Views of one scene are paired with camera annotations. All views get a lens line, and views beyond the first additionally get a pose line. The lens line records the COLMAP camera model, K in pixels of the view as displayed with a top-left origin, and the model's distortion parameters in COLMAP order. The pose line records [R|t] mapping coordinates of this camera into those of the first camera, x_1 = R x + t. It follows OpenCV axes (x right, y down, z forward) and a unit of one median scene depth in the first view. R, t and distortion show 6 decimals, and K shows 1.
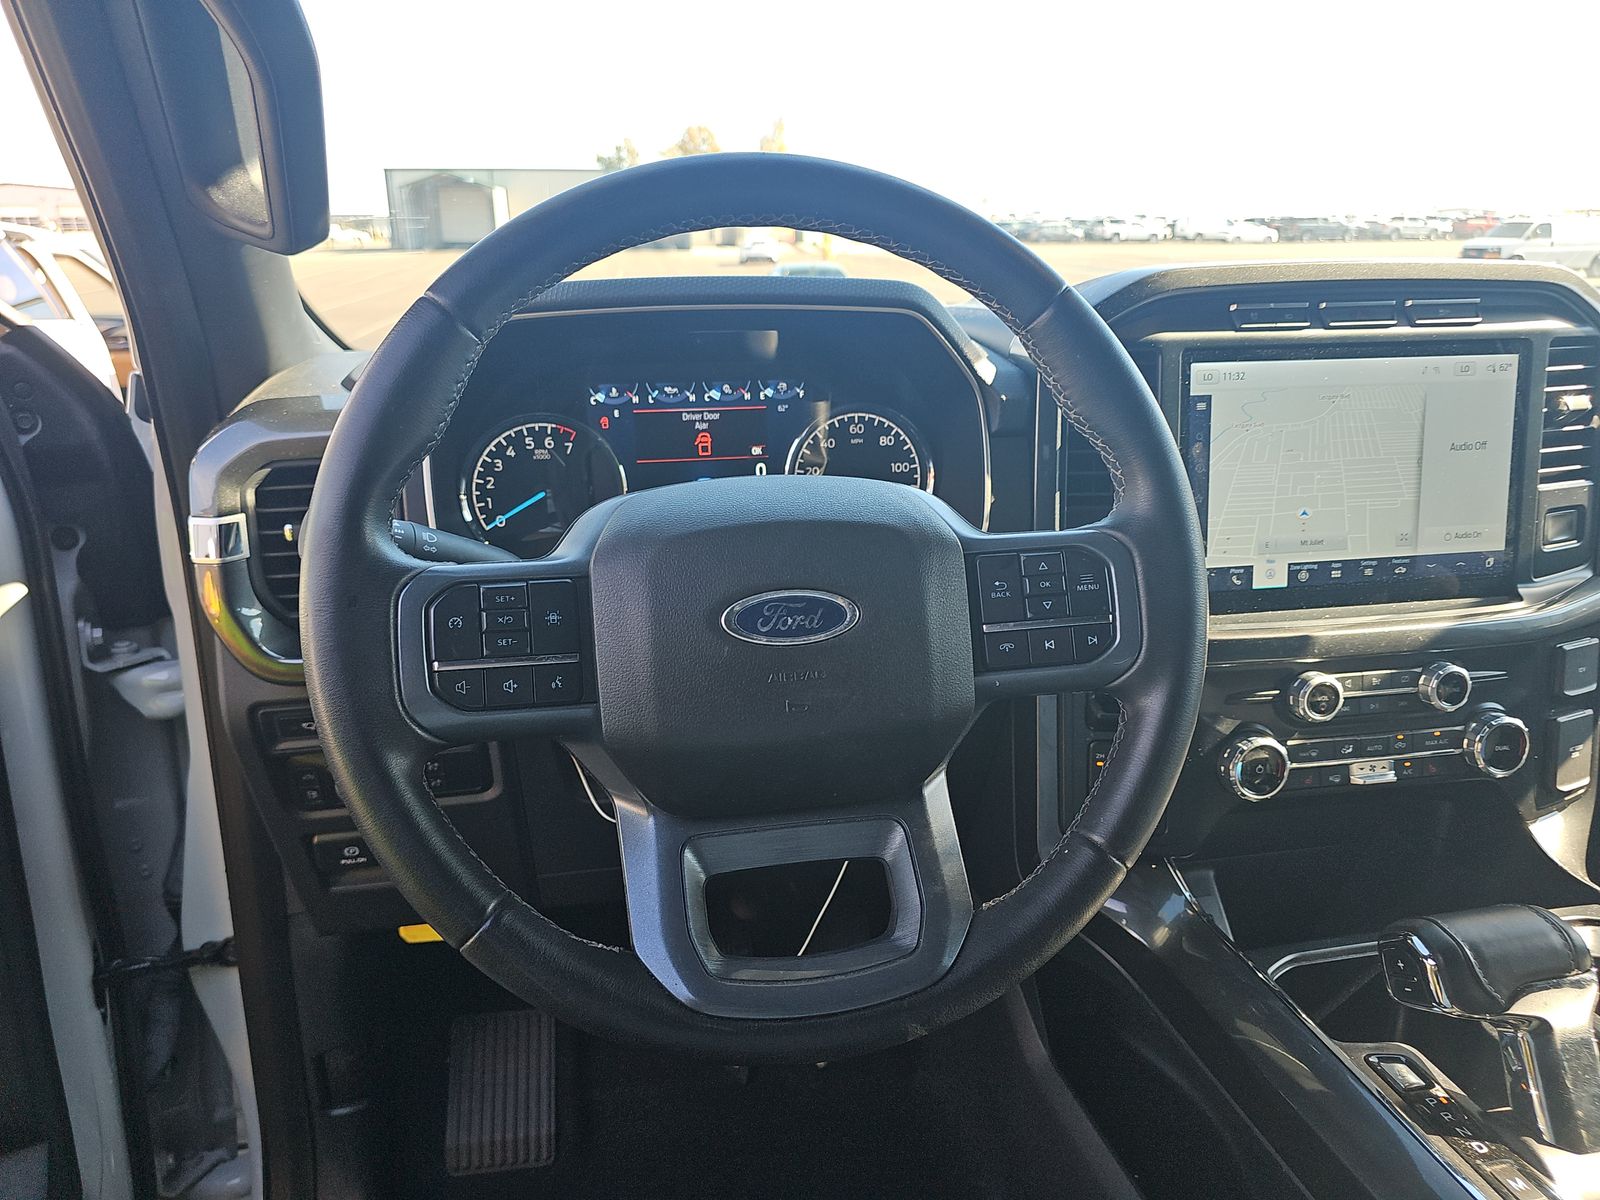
lens RADIAL K [[1053.2, 0, 800.0], [0, 1053.2, 600.0], [0, 0, 1]] dist [-0.000052, 0.002070]
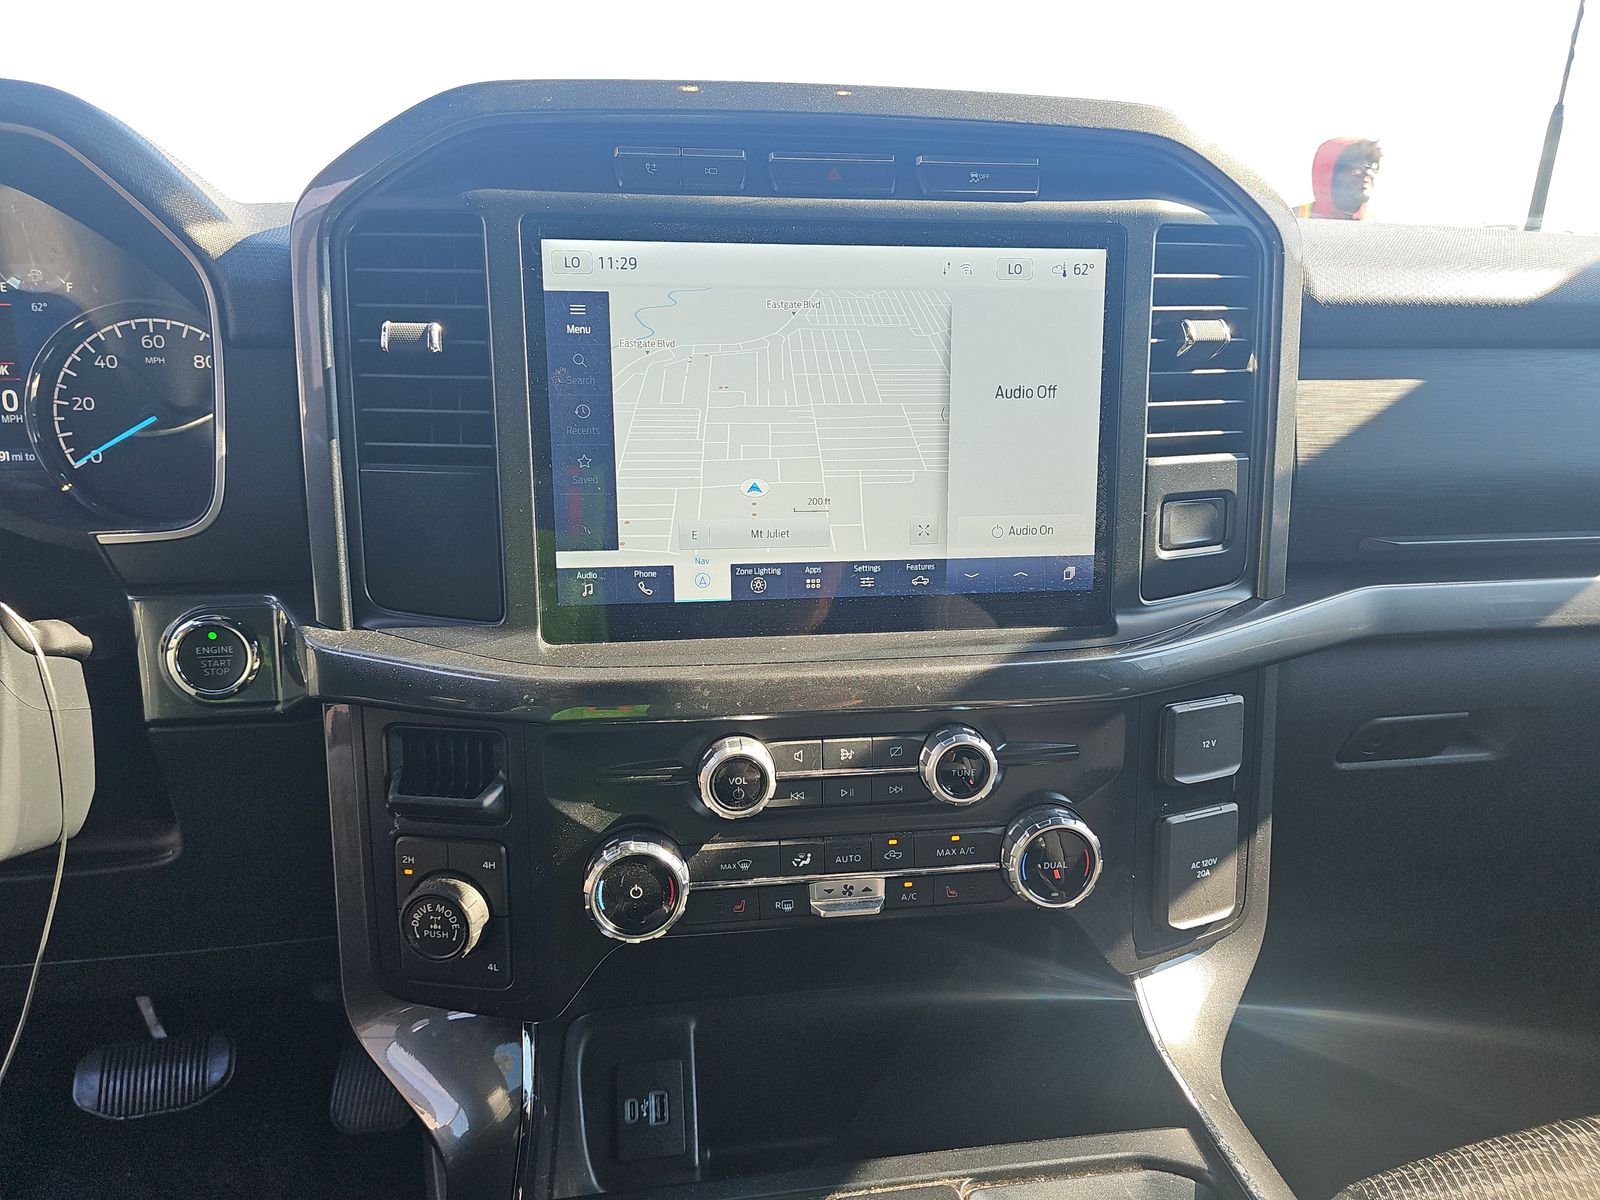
lens RADIAL K [[1091.5, 0, 800.7], [0, 1091.5, 589.4], [0, 0, 1]] dist [0.061227, -0.072721]
pose [[0.999464, 0.032394, -0.004673, 0.506835], [-0.032424, 0.999454, -0.006365, -0.016792], [0.004464, 0.006513, 0.999969, 0.332071]]
